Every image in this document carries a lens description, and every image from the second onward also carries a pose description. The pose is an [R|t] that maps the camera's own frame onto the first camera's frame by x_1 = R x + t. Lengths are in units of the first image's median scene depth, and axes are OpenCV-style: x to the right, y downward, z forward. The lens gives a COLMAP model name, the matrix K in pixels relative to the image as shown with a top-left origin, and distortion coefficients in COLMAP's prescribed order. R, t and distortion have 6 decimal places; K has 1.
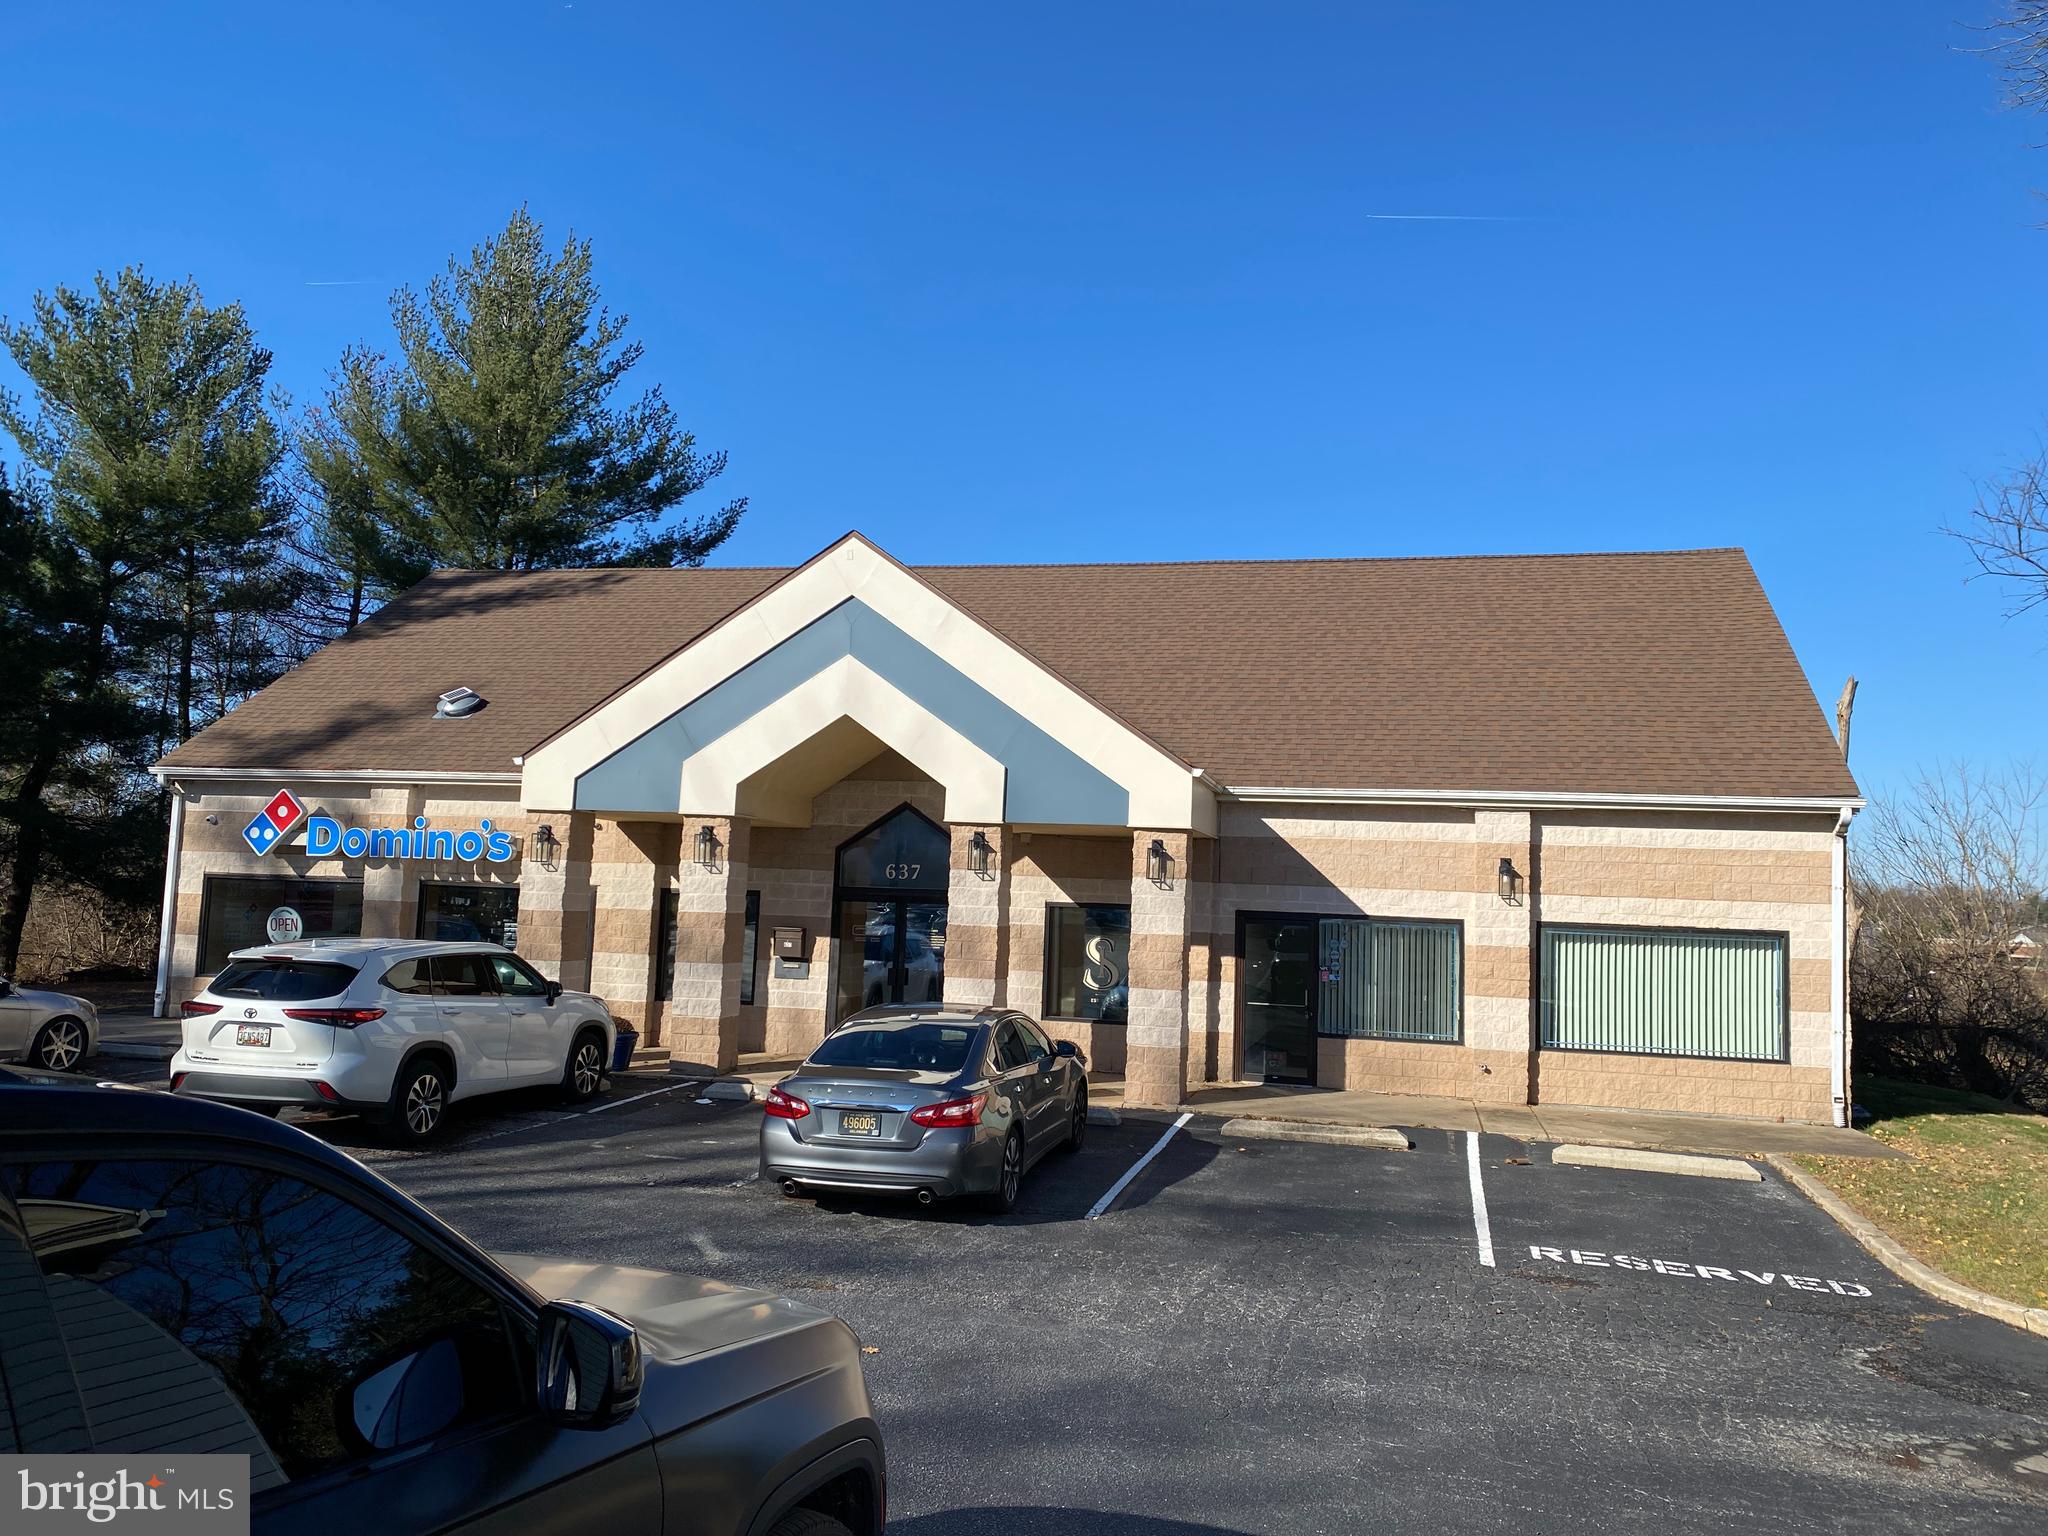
lens RADIAL K [[1538.6, 0, 1024.0], [0, 1538.6, 768.0], [0, 0, 1]] dist [-0.032464, 0.003746]
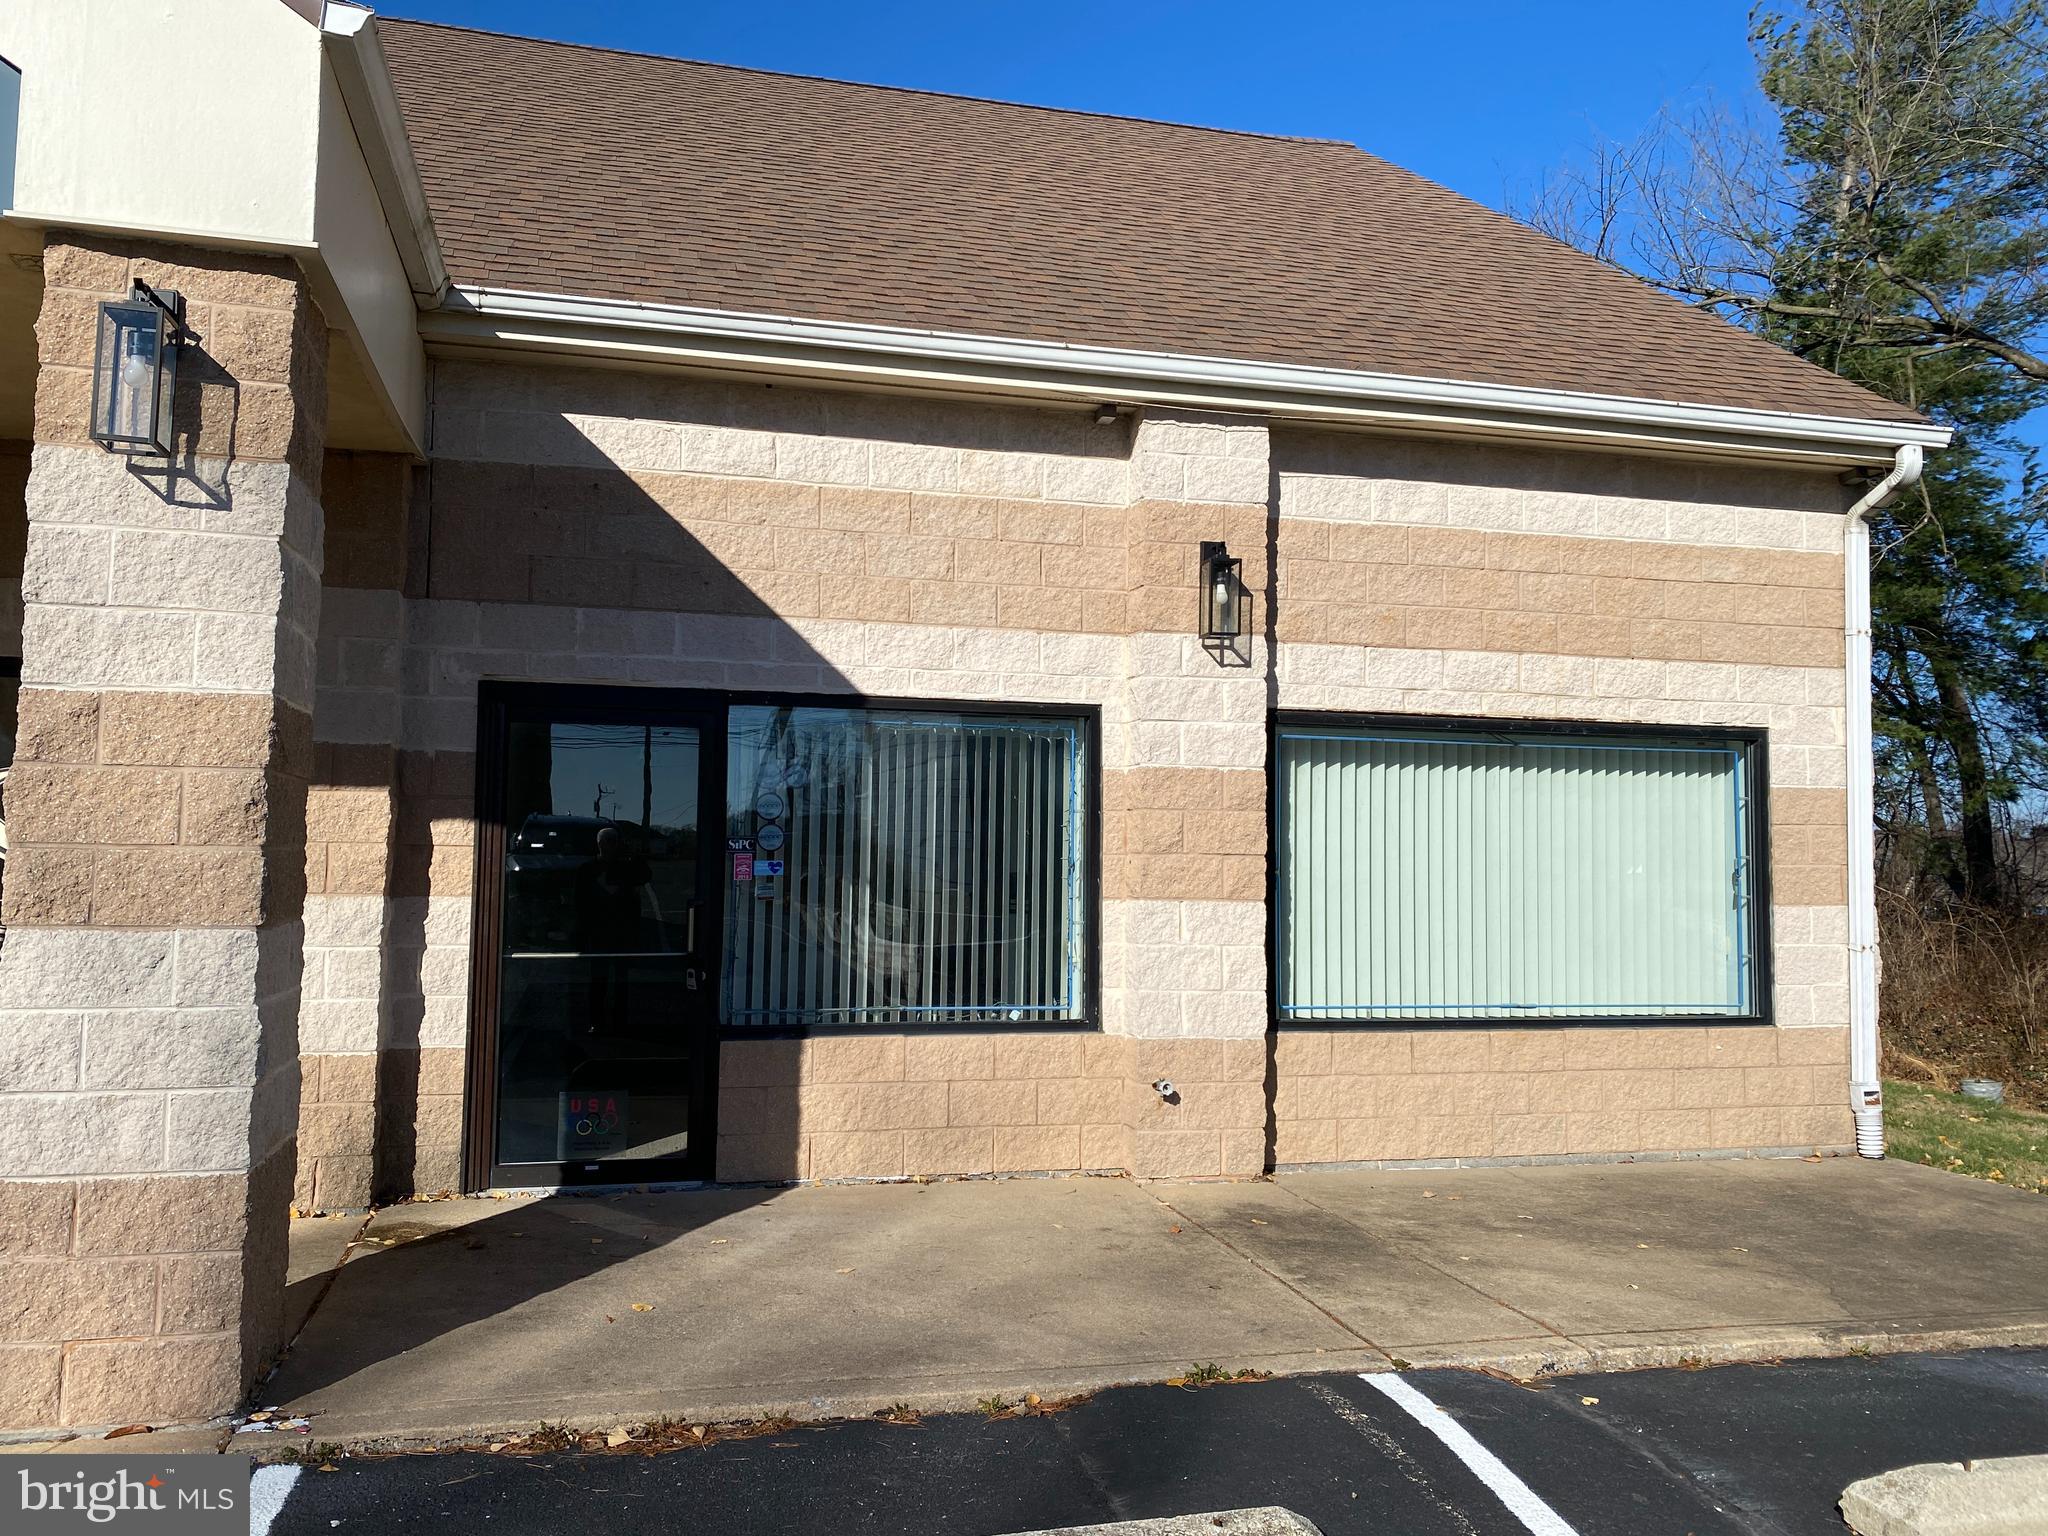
lens RADIAL K [[1602.9, 0, 1023.6], [0, 1602.9, 699.0], [0, 0, 1]] dist [0.105230, -0.150221]
pose [[0.884050, 0.012306, 0.467230, 0.080789], [-0.016419, 0.999854, 0.004733, 0.096877], [-0.467104, -0.011856, 0.884123, 0.658671]]
